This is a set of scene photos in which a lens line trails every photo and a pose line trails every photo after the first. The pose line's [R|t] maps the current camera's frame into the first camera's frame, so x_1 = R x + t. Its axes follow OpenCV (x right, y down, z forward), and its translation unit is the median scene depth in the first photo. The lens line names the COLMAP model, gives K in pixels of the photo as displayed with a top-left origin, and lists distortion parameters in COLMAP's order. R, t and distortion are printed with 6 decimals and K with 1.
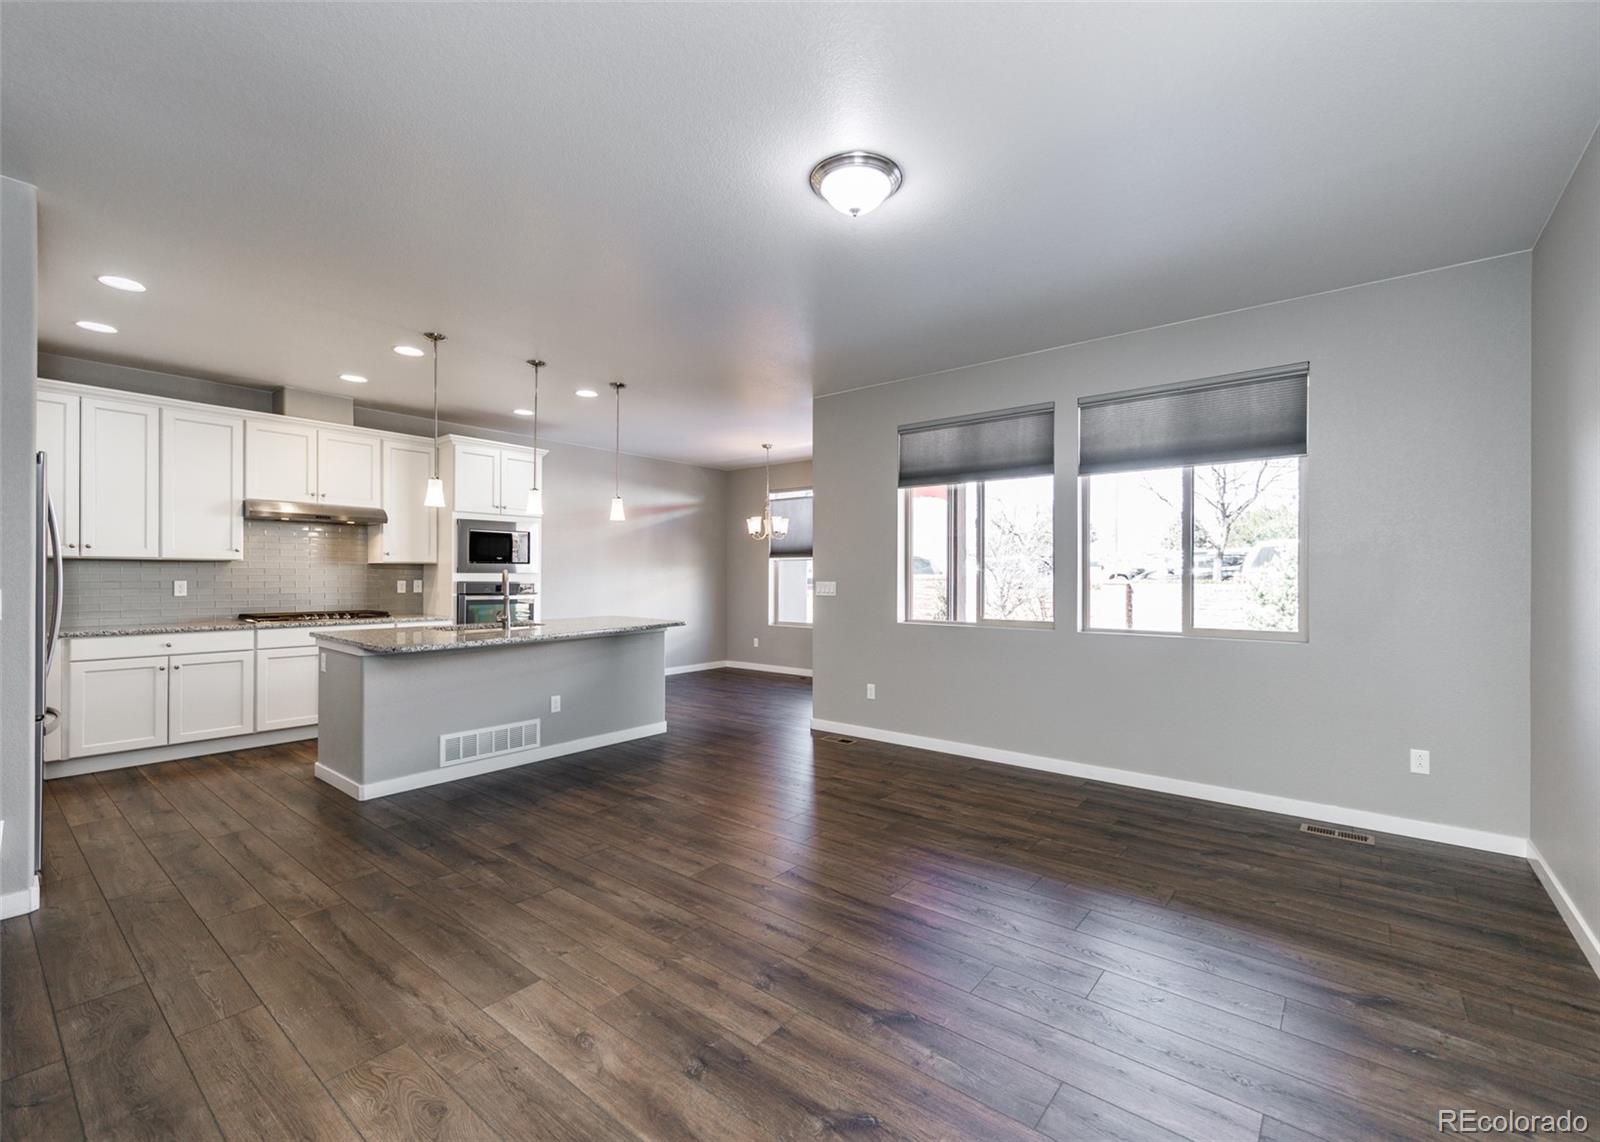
lens RADIAL K [[699.1, 0, 834.0], [0, 699.1, 588.1], [0, 0, 1]] dist [0.001056, 0.000269]
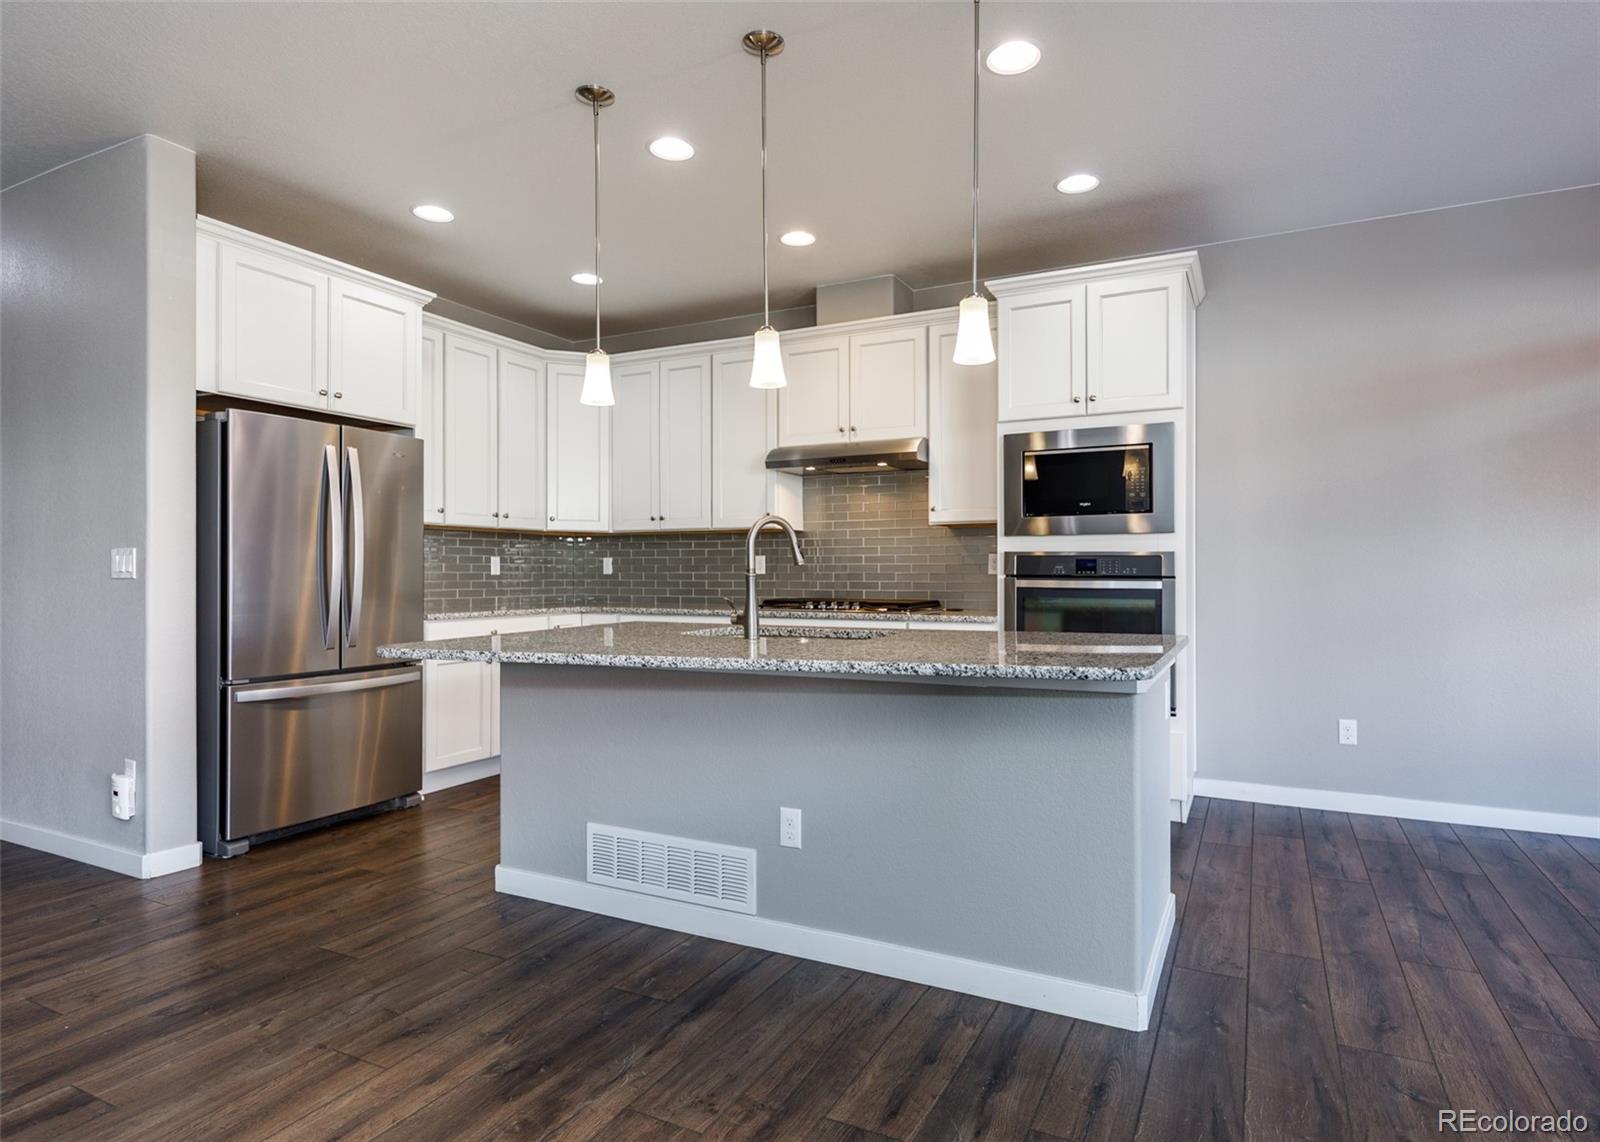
lens RADIAL K [[873.2, 0, 812.5], [0, 873.2, 582.0], [0, 0, 1]] dist [-0.002867, -0.000280]
pose [[0.183747, 0.009507, -0.982928, 0.113897], [-0.013496, 0.999883, 0.007148, 0.012841], [0.982881, 0.011952, 0.183854, 0.866737]]
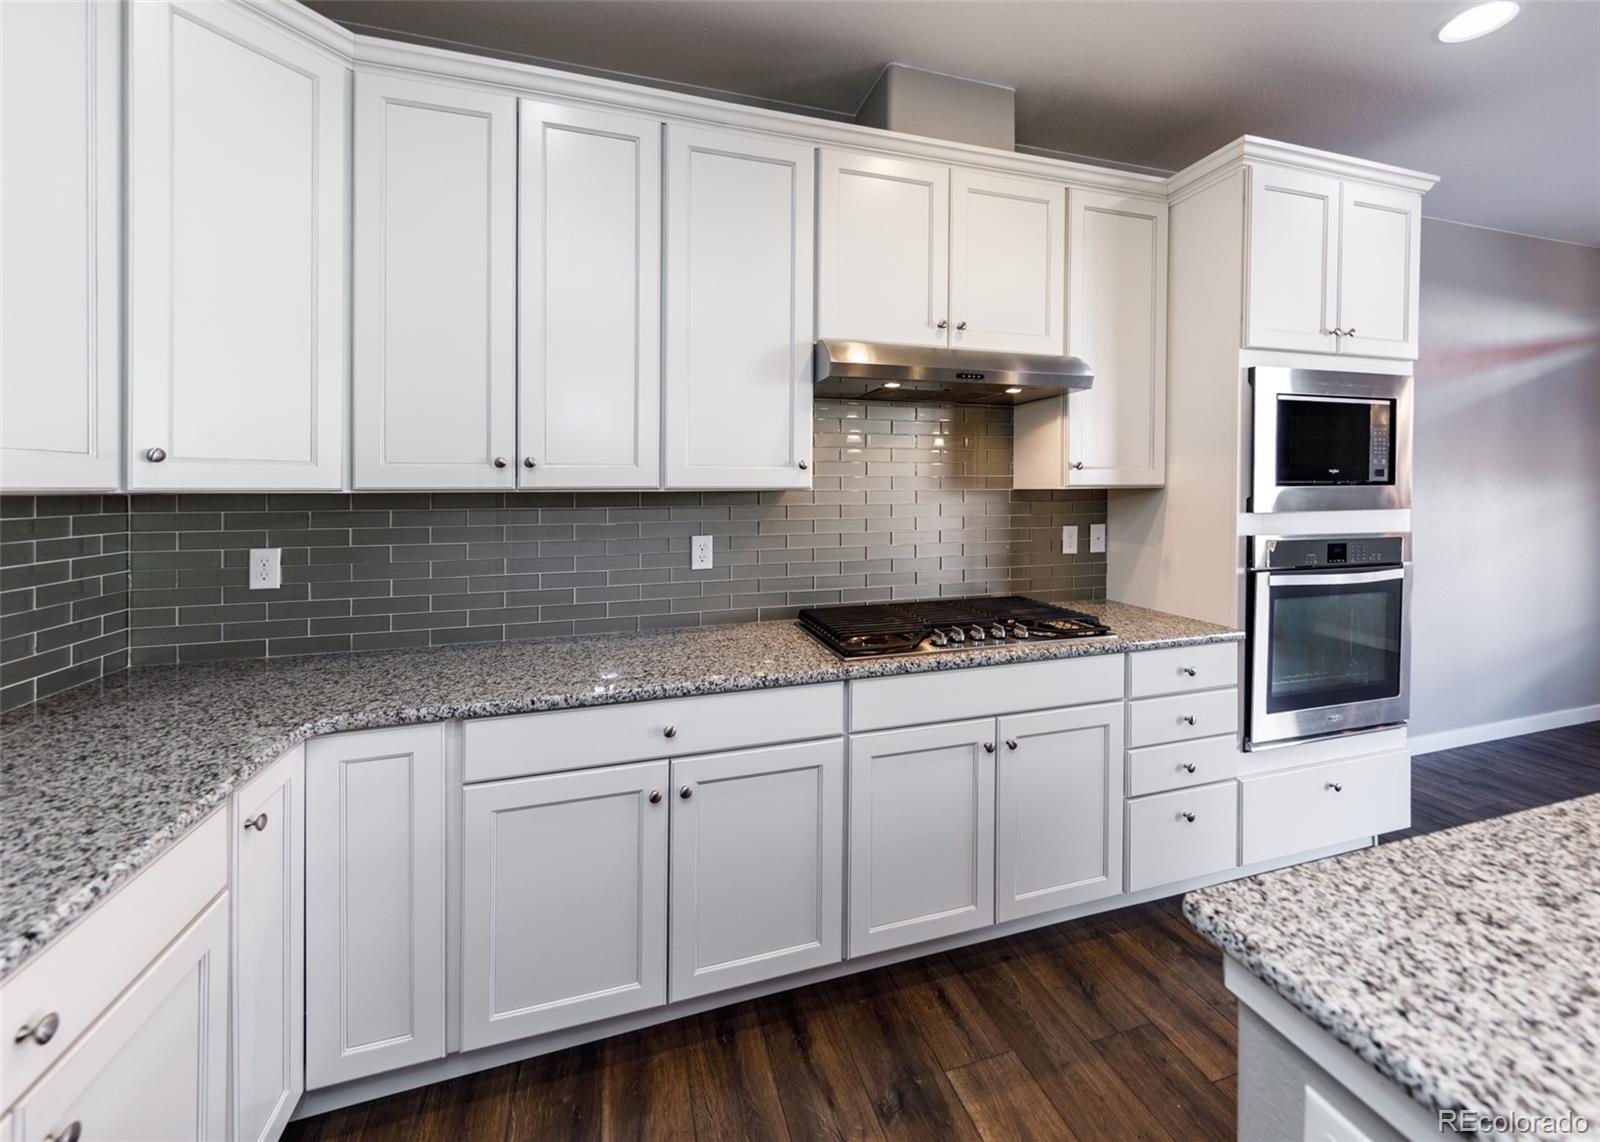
lens RADIAL K [[658.0, 0, 818.3], [0, 658.0, 490.7], [0, 0, 1]] dist [-0.007050, -0.000084]
pose [[0.820245, -0.008088, -0.571956, -0.626117], [0.000244, 0.999905, -0.013789, -0.034061], [0.572013, 0.011171, 0.820169, 0.691037]]
